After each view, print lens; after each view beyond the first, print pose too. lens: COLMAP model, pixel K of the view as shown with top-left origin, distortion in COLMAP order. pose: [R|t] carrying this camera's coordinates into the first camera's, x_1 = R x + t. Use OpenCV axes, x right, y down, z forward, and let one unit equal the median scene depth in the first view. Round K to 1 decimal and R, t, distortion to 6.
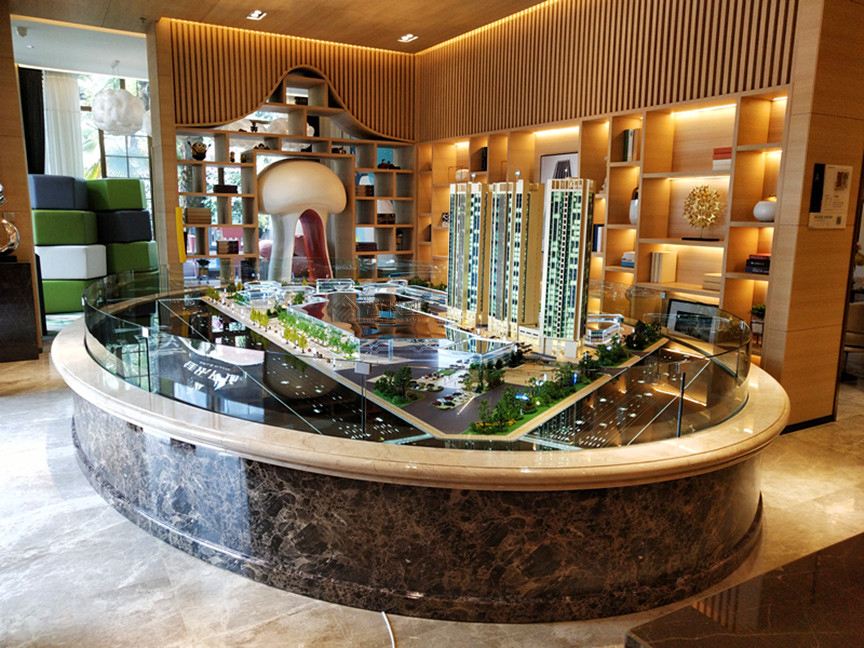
lens RADIAL K [[668.9, 0, 432.0], [0, 668.9, 324.0], [0, 0, 1]] dist [-0.012211, 0.047749]
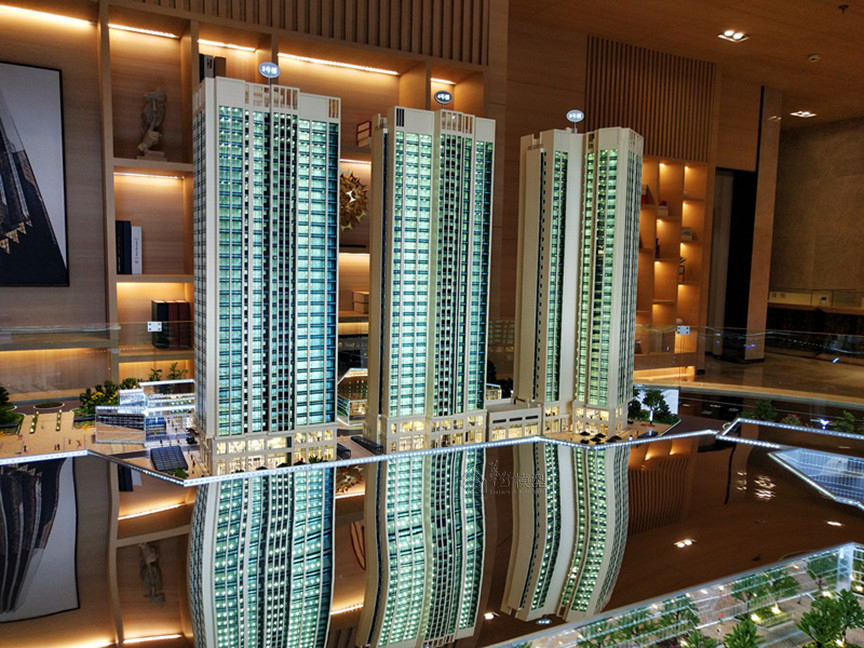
lens RADIAL K [[668.9, 0, 432.0], [0, 668.9, 324.0], [0, 0, 1]] dist [-0.012211, 0.047749]
pose [[0.037369, -0.109045, 0.993334, -0.315446], [0.148695, 0.983569, 0.102379, -0.105591], [-0.988177, 0.143879, 0.052969, 0.898245]]
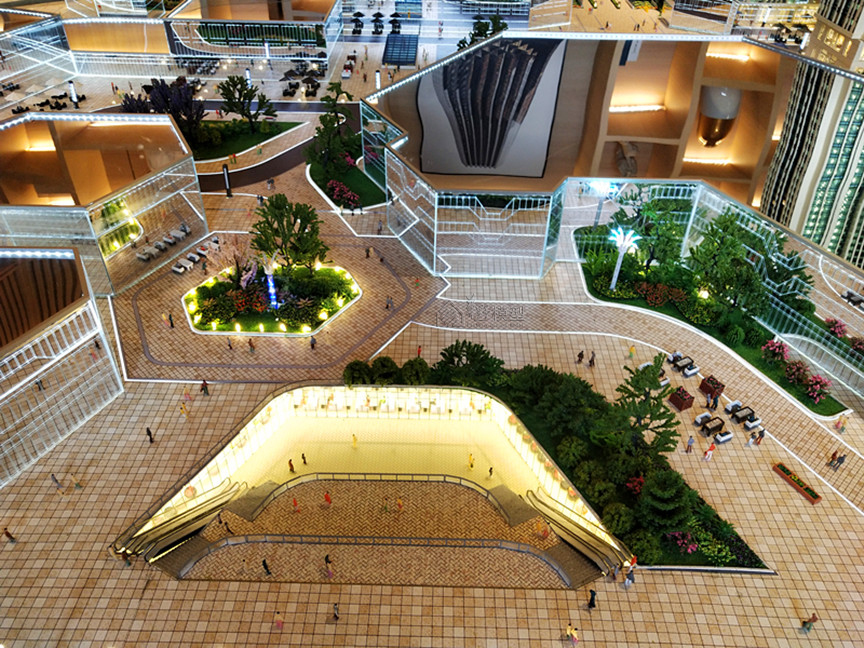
lens RADIAL K [[676.7, 0, 432.0], [0, 676.7, 324.0], [0, 0, 1]] dist [-0.024874, 0.053983]
pose [[0.519053, -0.532962, 0.668234, -0.338369], [0.133542, 0.822760, 0.552478, -0.114069], [-0.844246, -0.197528, 0.498228, 1.026182]]
